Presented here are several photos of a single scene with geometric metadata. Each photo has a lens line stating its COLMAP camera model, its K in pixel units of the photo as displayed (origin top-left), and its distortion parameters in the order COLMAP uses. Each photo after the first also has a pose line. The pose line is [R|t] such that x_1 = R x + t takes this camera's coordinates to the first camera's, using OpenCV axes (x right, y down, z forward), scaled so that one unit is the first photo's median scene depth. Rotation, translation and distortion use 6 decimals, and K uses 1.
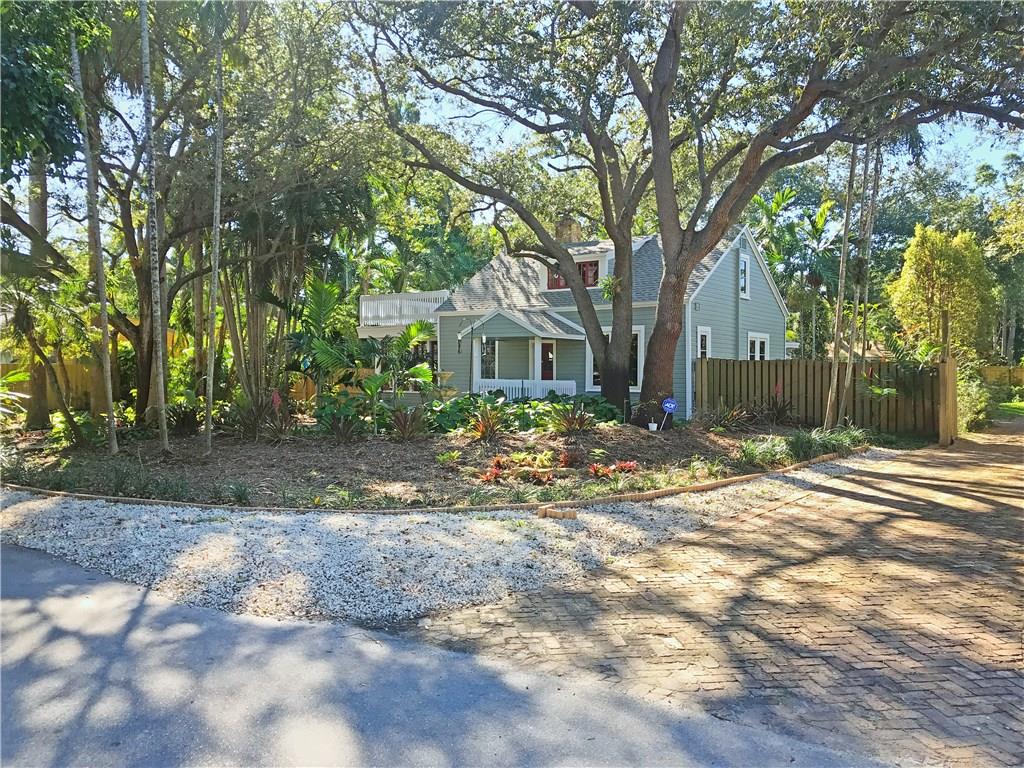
lens RADIAL K [[858.7, 0, 511.6], [0, 858.7, 372.4], [0, 0, 1]] dist [0.005842, -0.007182]
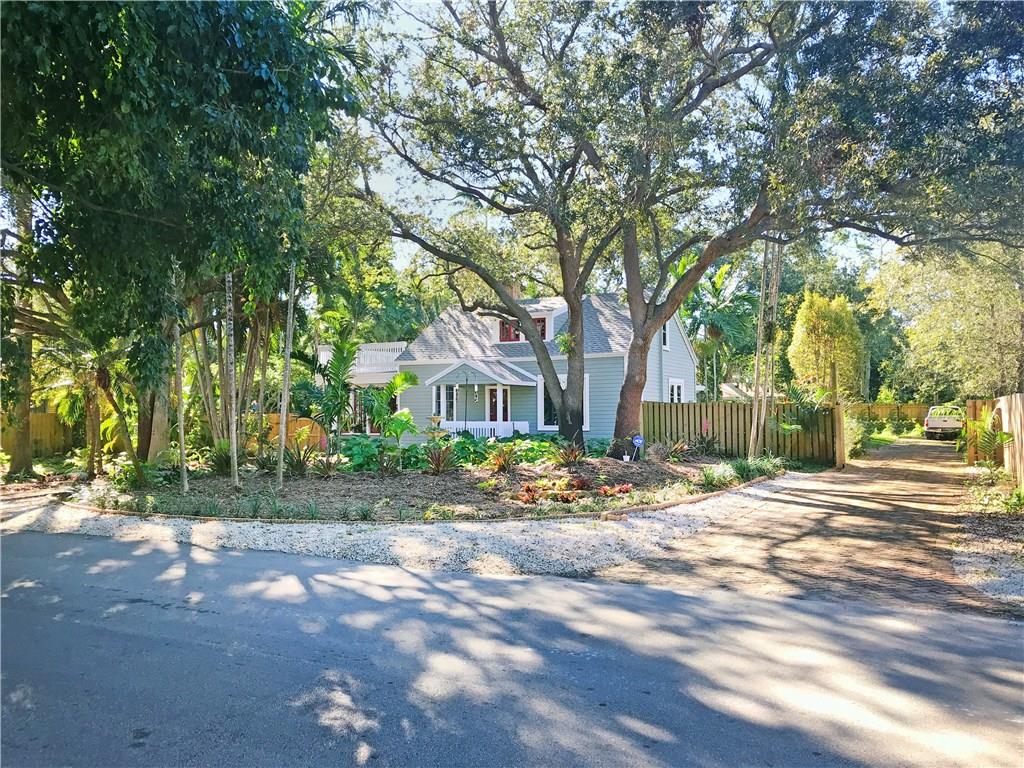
lens RADIAL K [[855.3, 0, 512.0], [0, 855.3, 384.0], [0, 0, 1]] dist [0.070159, -0.289117]
pose [[0.989401, -0.007134, 0.145030, -0.125792], [0.011610, 0.999481, -0.030040, -0.006936], [-0.144741, 0.031406, 0.988971, -0.154654]]
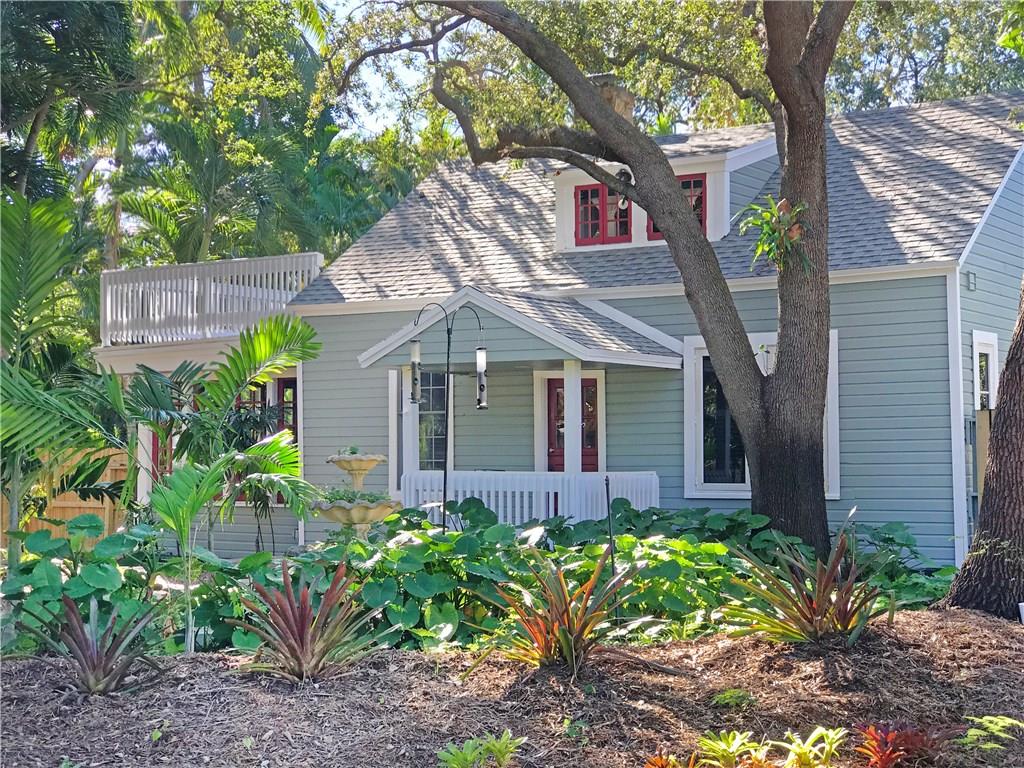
lens RADIAL K [[1687.2, 0, 512.0], [0, 1687.2, 384.0], [0, 0, 1]] dist [-0.025739, 0.109485]
pose [[0.996772, -0.009788, 0.079687, -0.060674], [0.012797, 0.999221, -0.037334, -0.002574], [-0.079260, 0.038234, 0.996121, 0.243809]]
